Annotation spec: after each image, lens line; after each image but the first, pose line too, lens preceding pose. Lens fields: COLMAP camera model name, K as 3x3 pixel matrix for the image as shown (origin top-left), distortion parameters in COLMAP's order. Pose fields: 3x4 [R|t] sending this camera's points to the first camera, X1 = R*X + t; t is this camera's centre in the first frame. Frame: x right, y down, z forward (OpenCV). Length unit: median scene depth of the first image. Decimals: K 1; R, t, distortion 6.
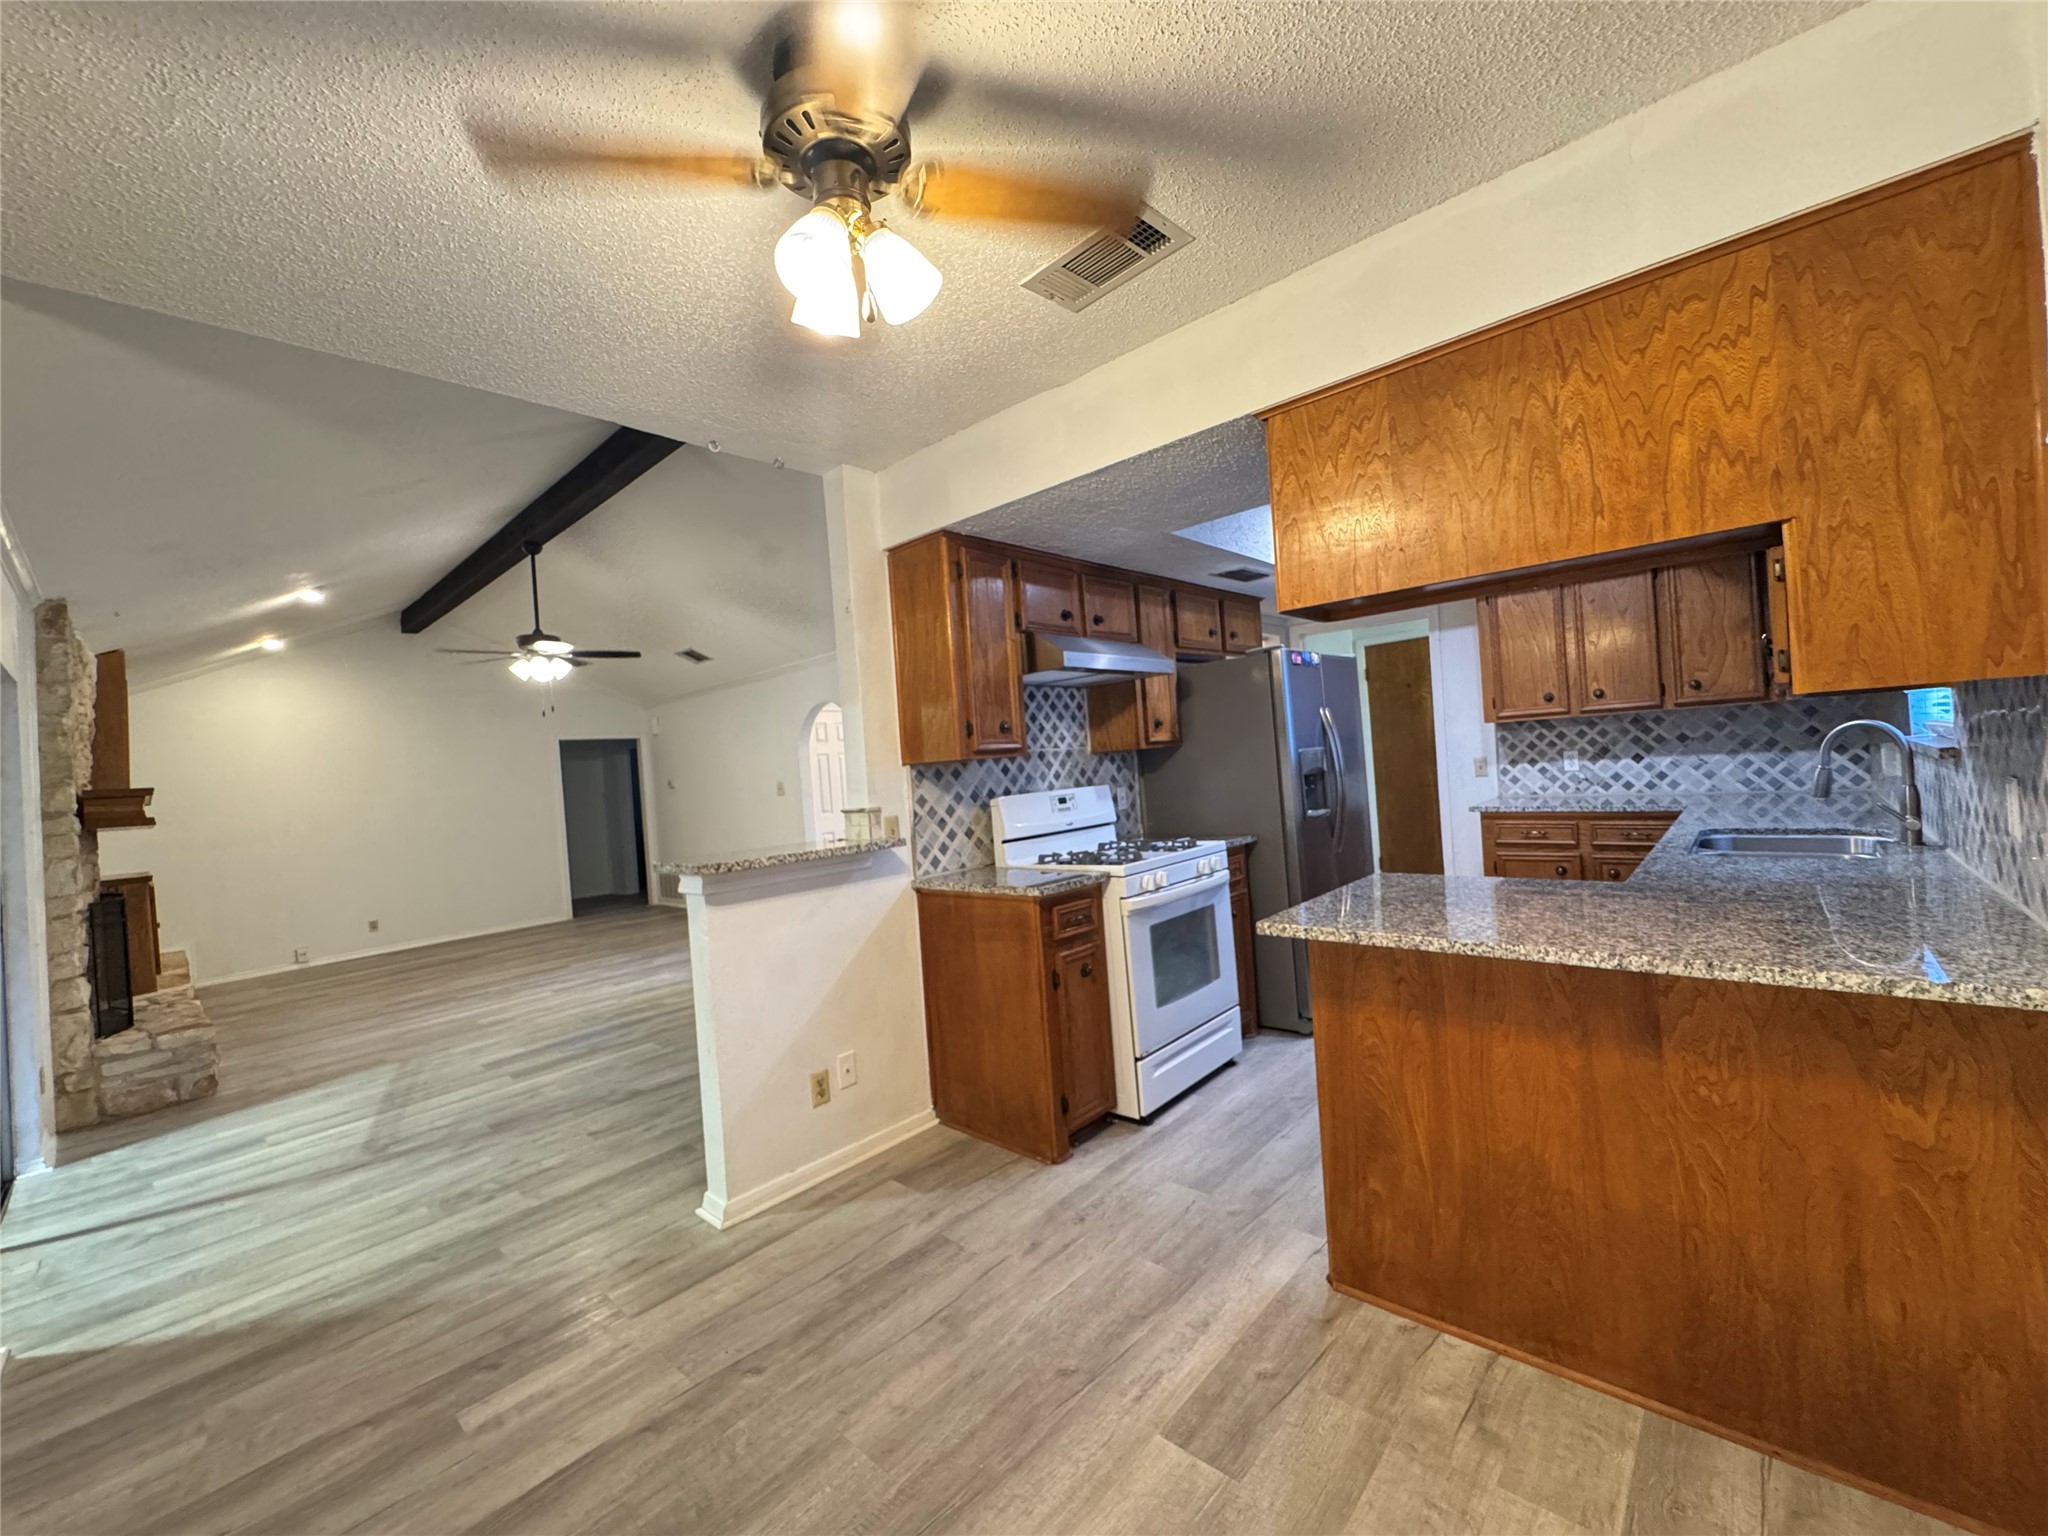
lens RADIAL K [[821.6, 0, 1024.0], [0, 821.6, 768.0], [0, 0, 1]] dist [-0.003178, 0.000205]
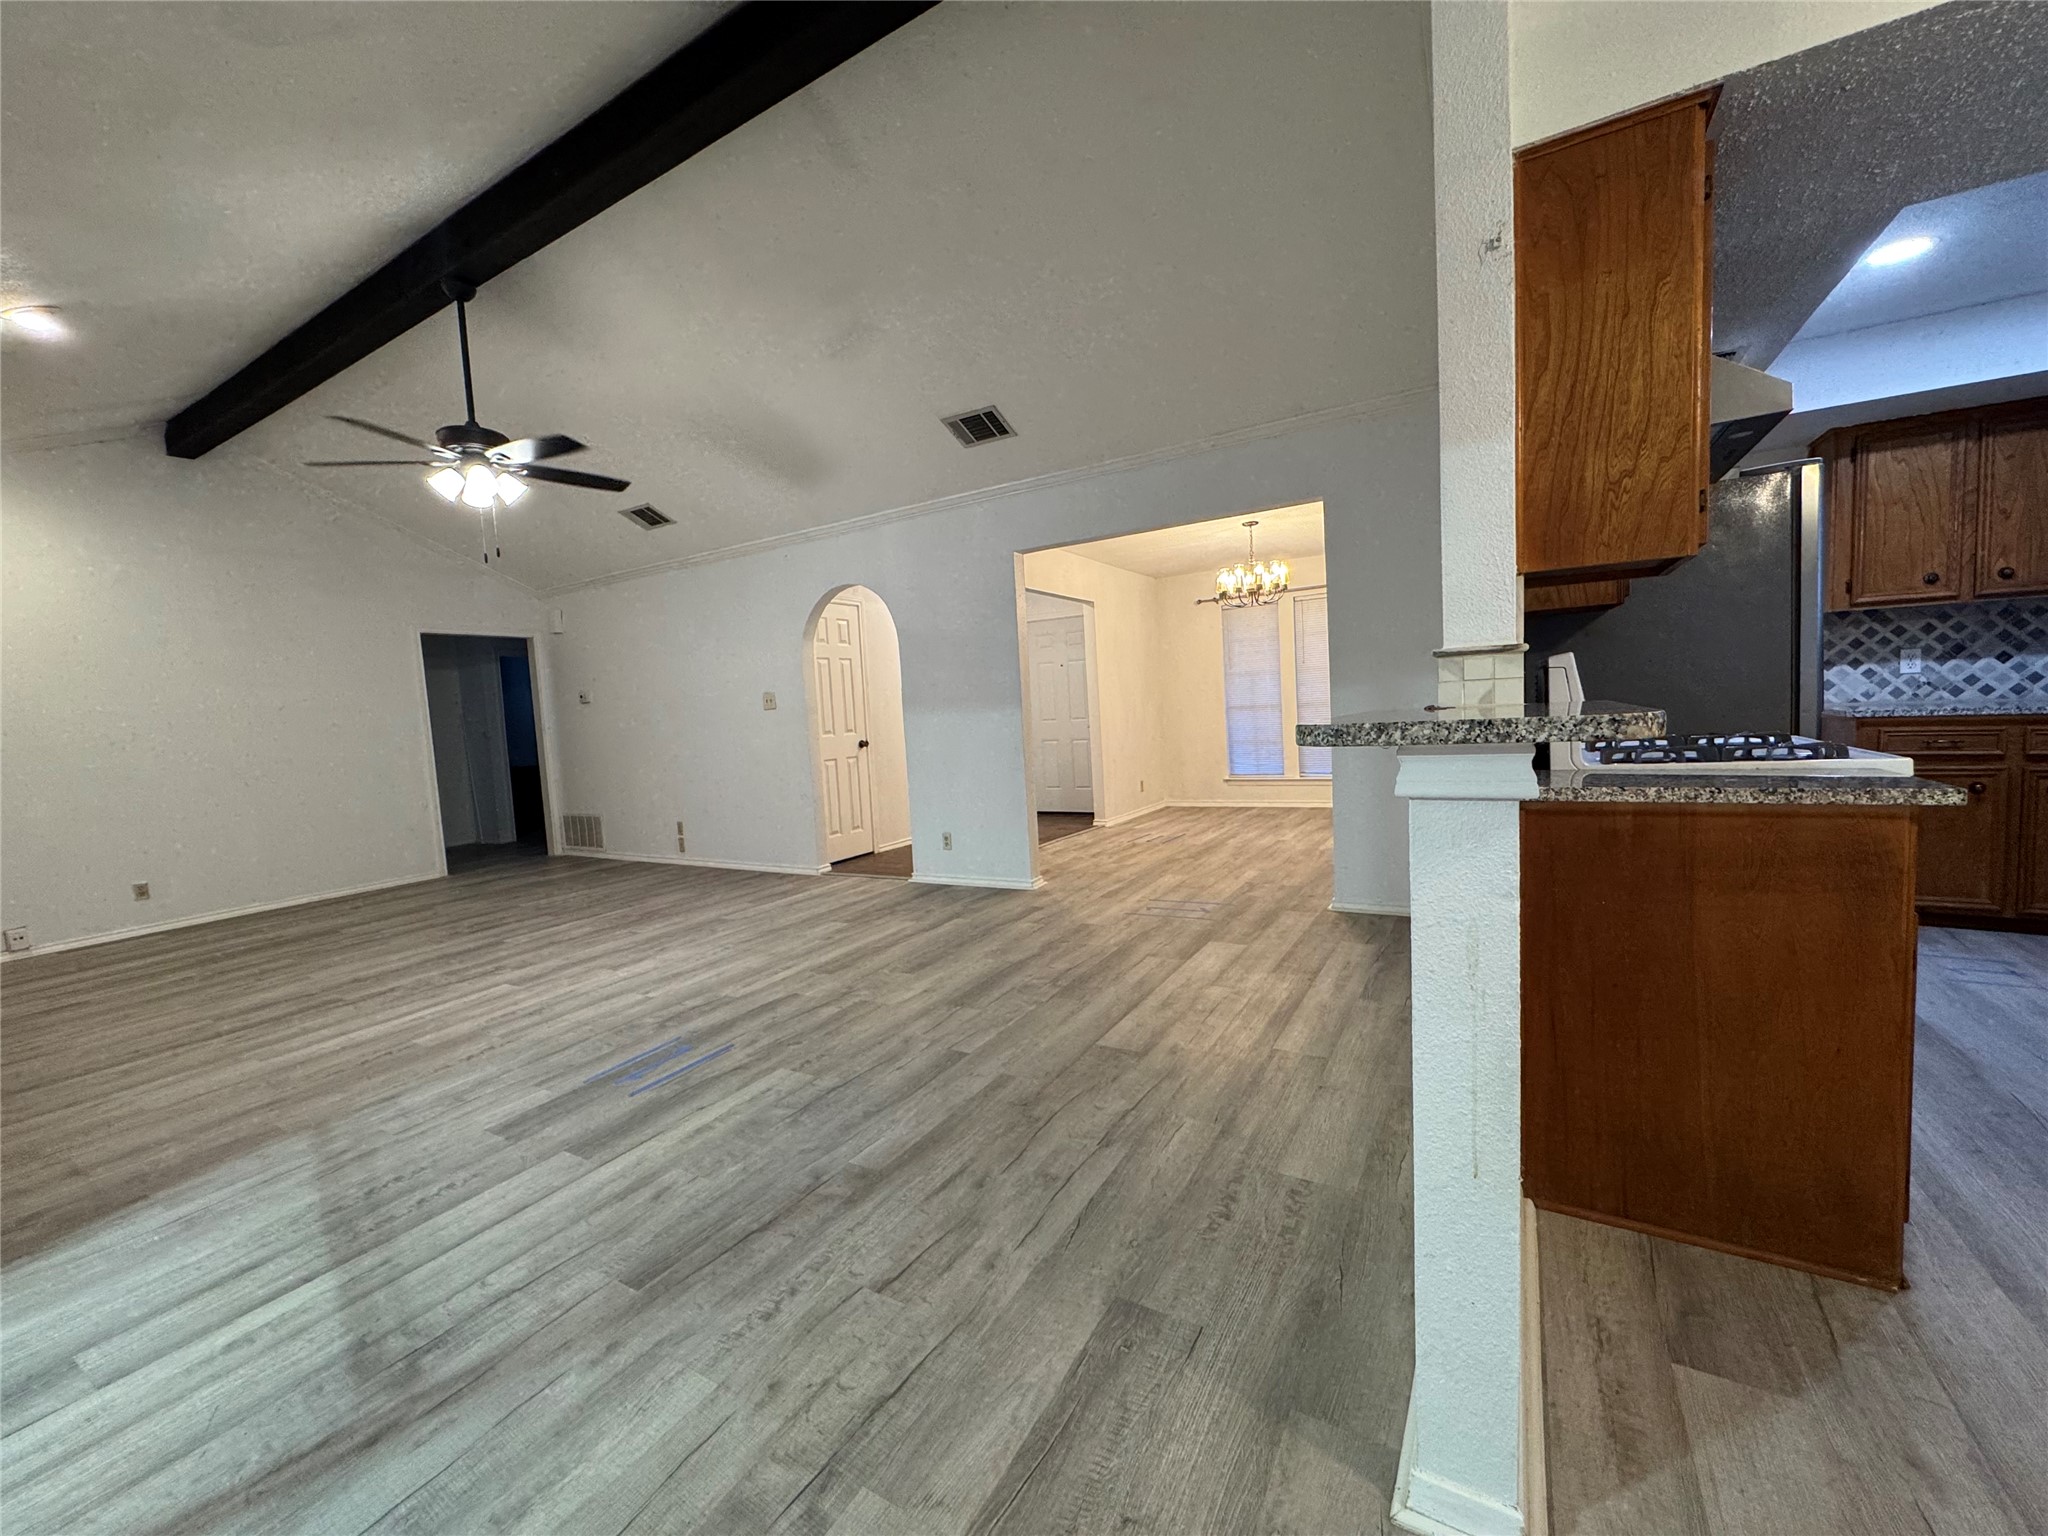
lens RADIAL K [[816.5, 0, 1024.0], [0, 816.5, 768.0], [0, 0, 1]] dist [-0.002590, 0.000203]
pose [[0.978910, 0.005152, 0.204225, -0.444835], [-0.017877, 0.998007, 0.060513, 0.075329], [-0.203507, -0.062888, 0.977052, 0.414170]]
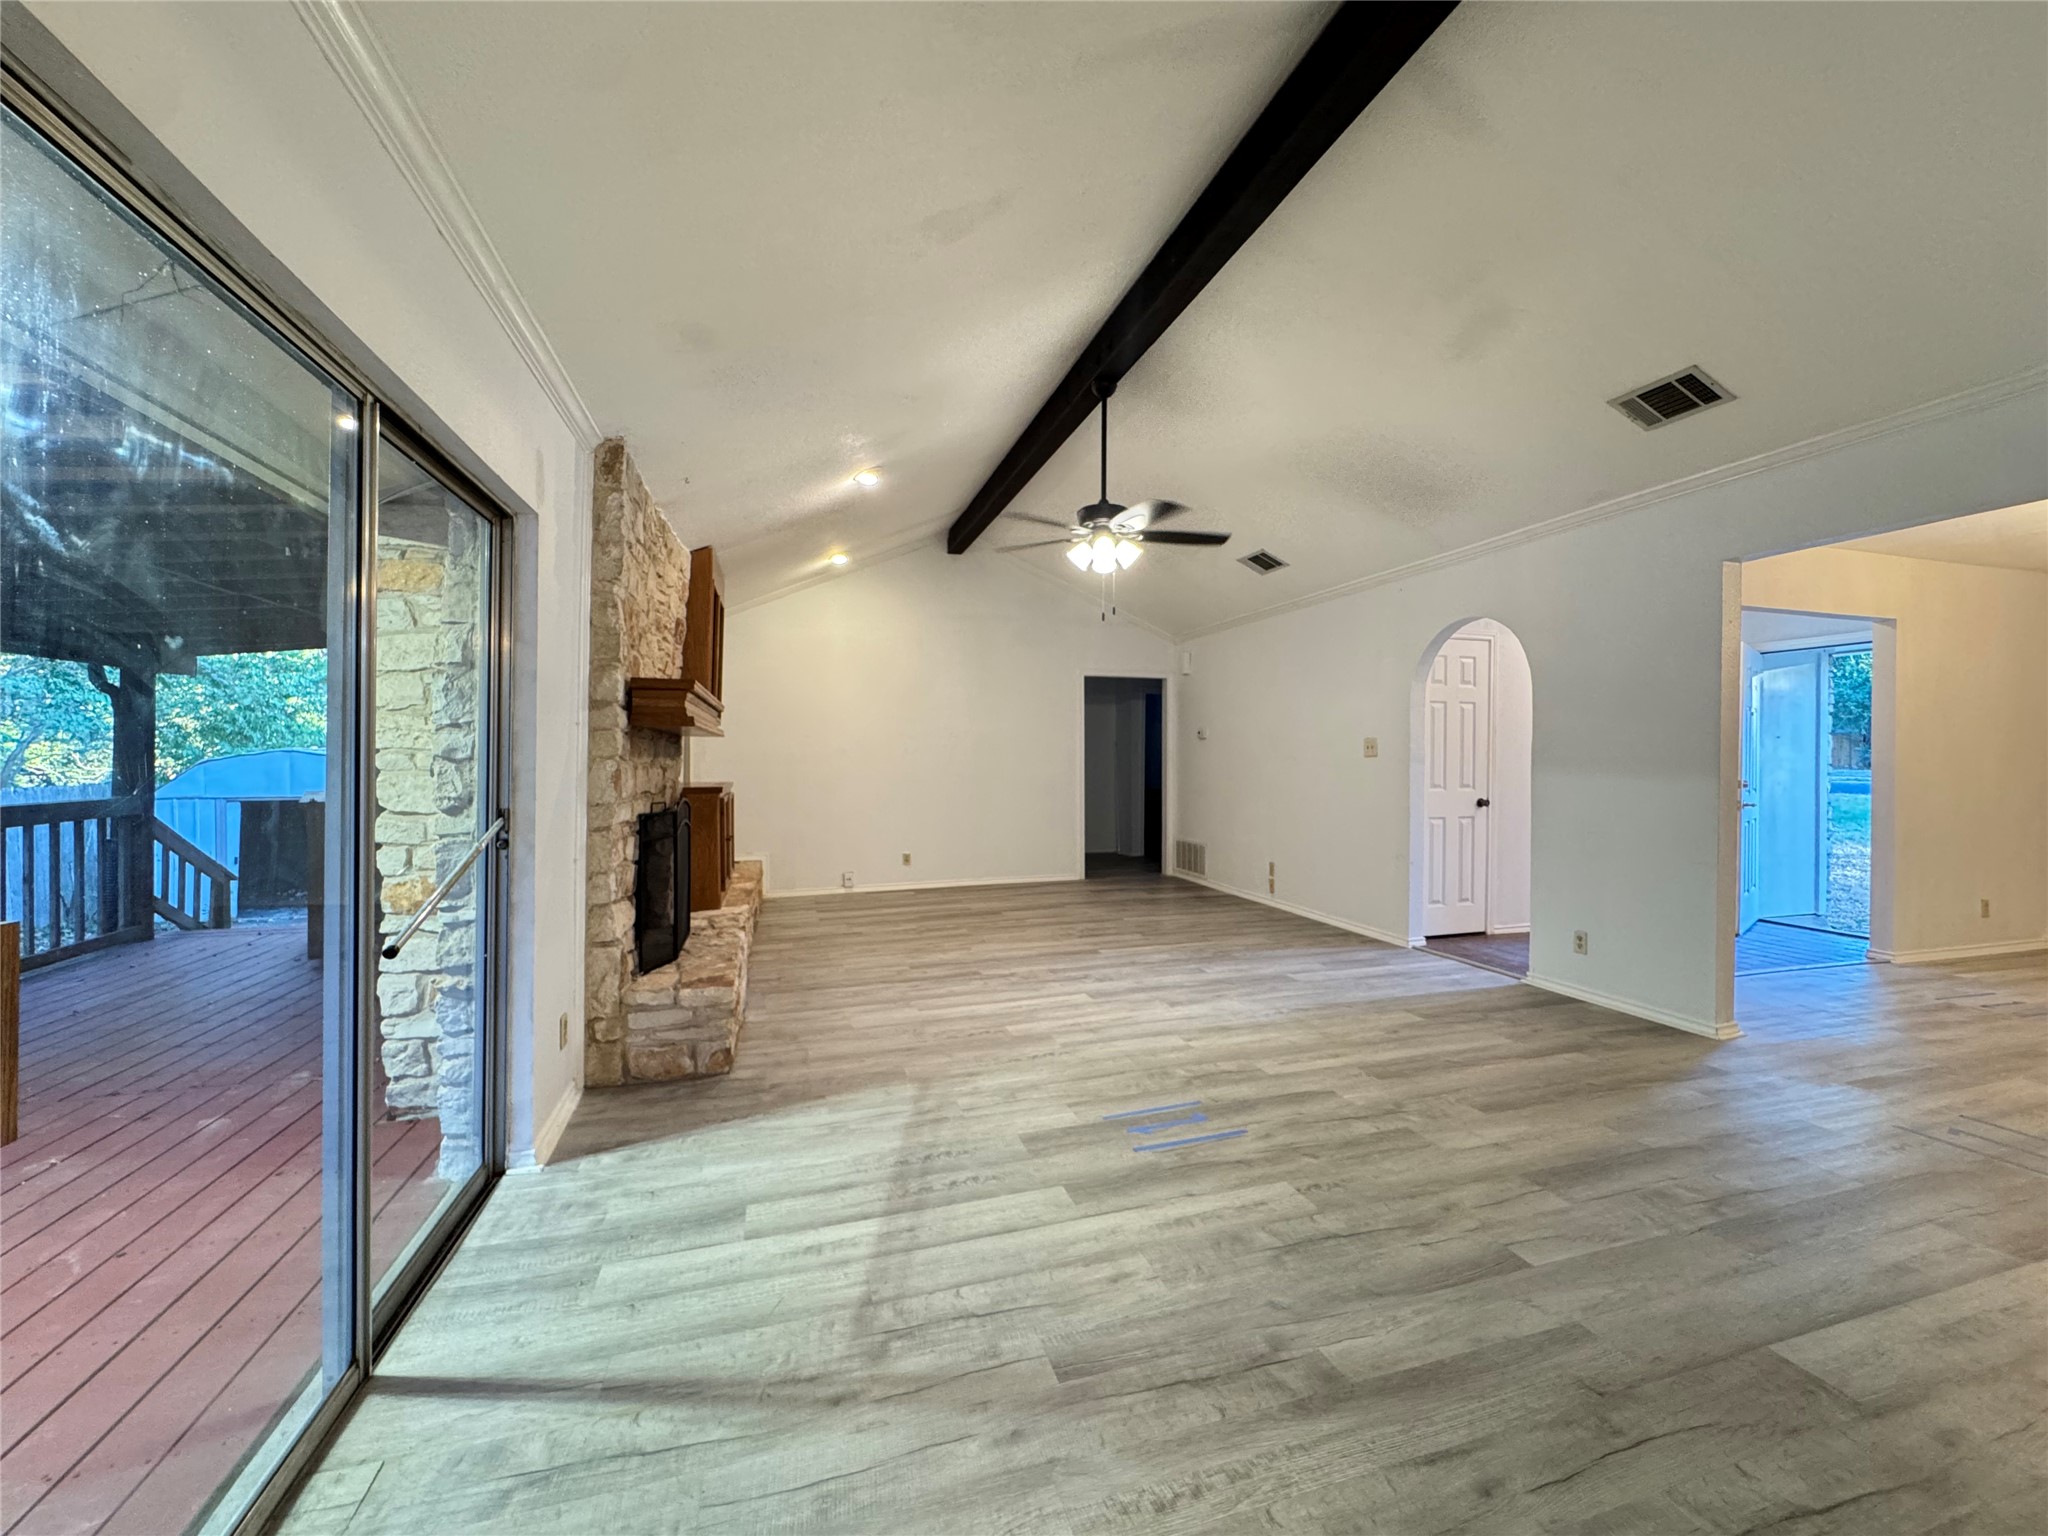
lens RADIAL K [[821.6, 0, 1024.0], [0, 821.6, 768.0], [0, 0, 1]] dist [-0.003178, 0.000205]
pose [[0.855437, 0.083365, -0.511153, -0.384307], [-0.064516, 0.996425, 0.054538, 0.047346], [0.513873, -0.013676, 0.857757, 0.494181]]
